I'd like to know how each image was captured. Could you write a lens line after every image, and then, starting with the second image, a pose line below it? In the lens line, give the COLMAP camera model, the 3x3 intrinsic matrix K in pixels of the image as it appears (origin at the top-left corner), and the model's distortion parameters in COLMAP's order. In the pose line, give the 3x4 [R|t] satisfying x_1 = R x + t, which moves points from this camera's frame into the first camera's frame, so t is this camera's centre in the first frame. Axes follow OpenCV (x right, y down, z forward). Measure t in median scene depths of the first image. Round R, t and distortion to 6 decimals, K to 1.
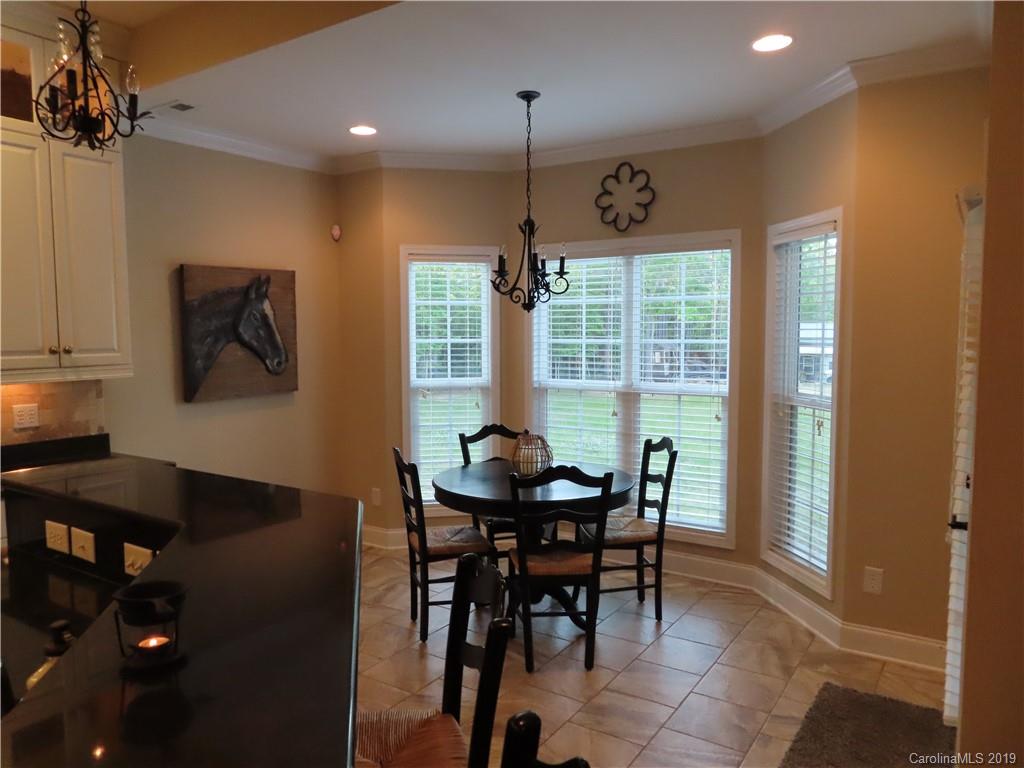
lens RADIAL K [[731.8, 0, 518.5], [0, 731.8, 378.0], [0, 0, 1]] dist [-0.016999, 0.012223]
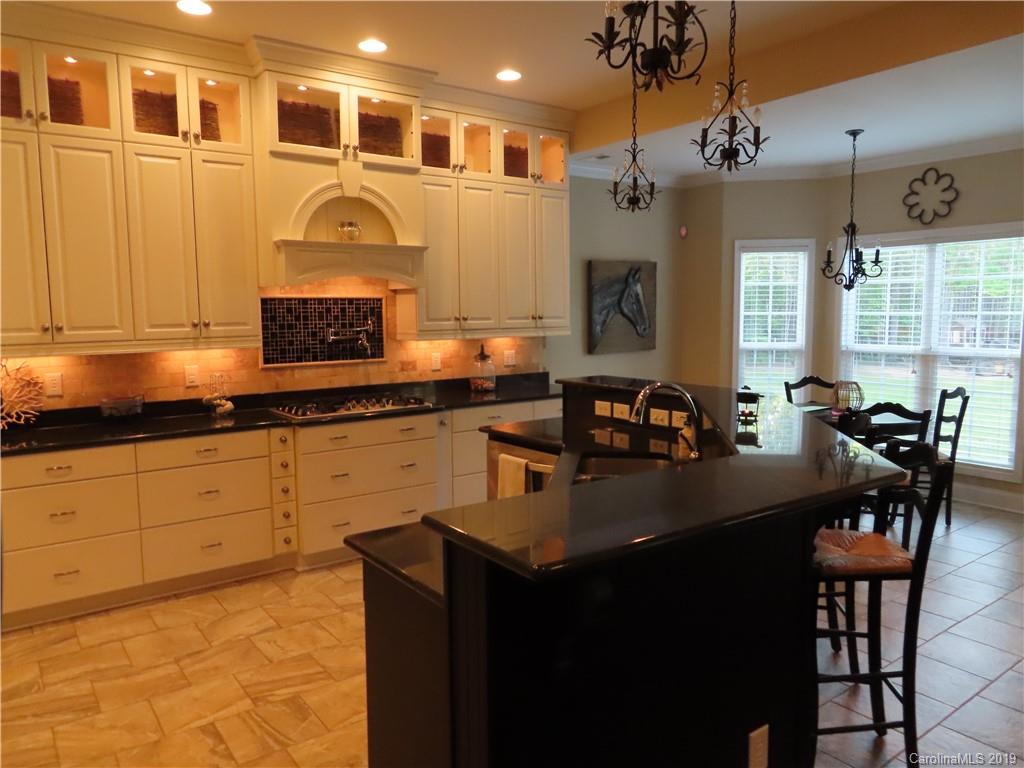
lens RADIAL K [[731.8, 0, 509.9], [0, 731.8, 378.4], [0, 0, 1]] dist [-0.016999, 0.012223]
pose [[0.935153, 0.031095, -0.352877, -0.076276], [-0.020363, 0.999211, 0.034085, 0.033113], [0.353658, -0.024689, 0.935049, -0.416865]]
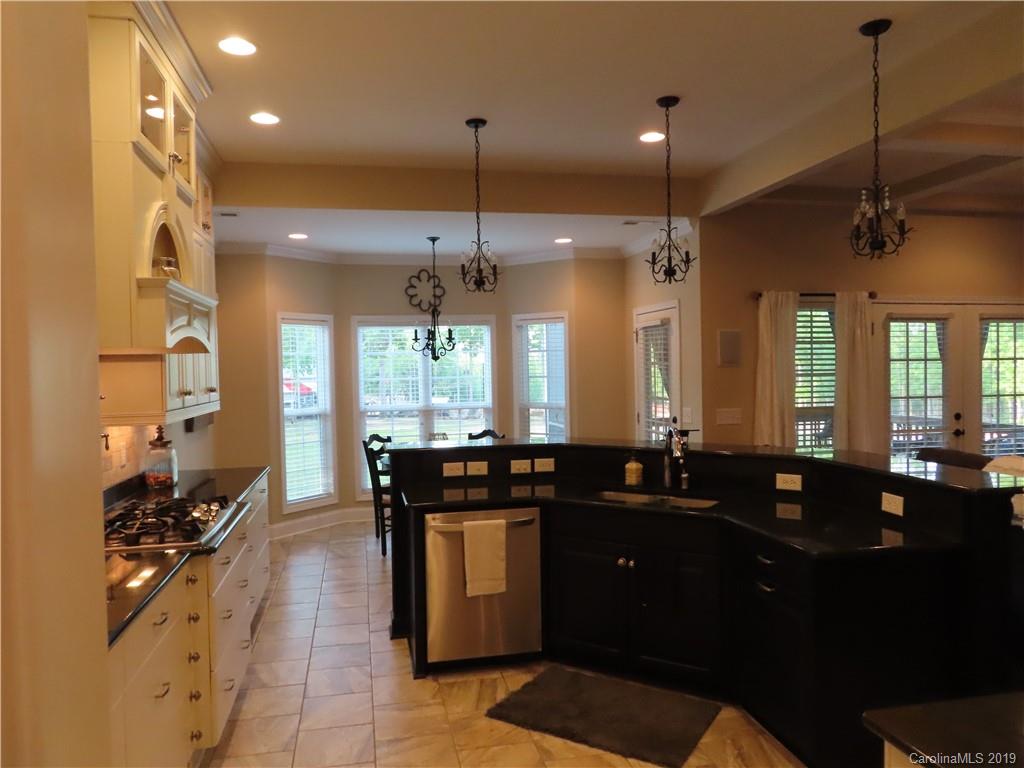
lens RADIAL K [[731.8, 0, 503.7], [0, 731.8, 381.1], [0, 0, 1]] dist [-0.016999, 0.012223]
pose [[0.703233, -0.022149, 0.710614, -0.915585], [0.061584, 0.997655, -0.029849, 0.015467], [-0.708287, 0.064753, 0.702949, -0.269908]]
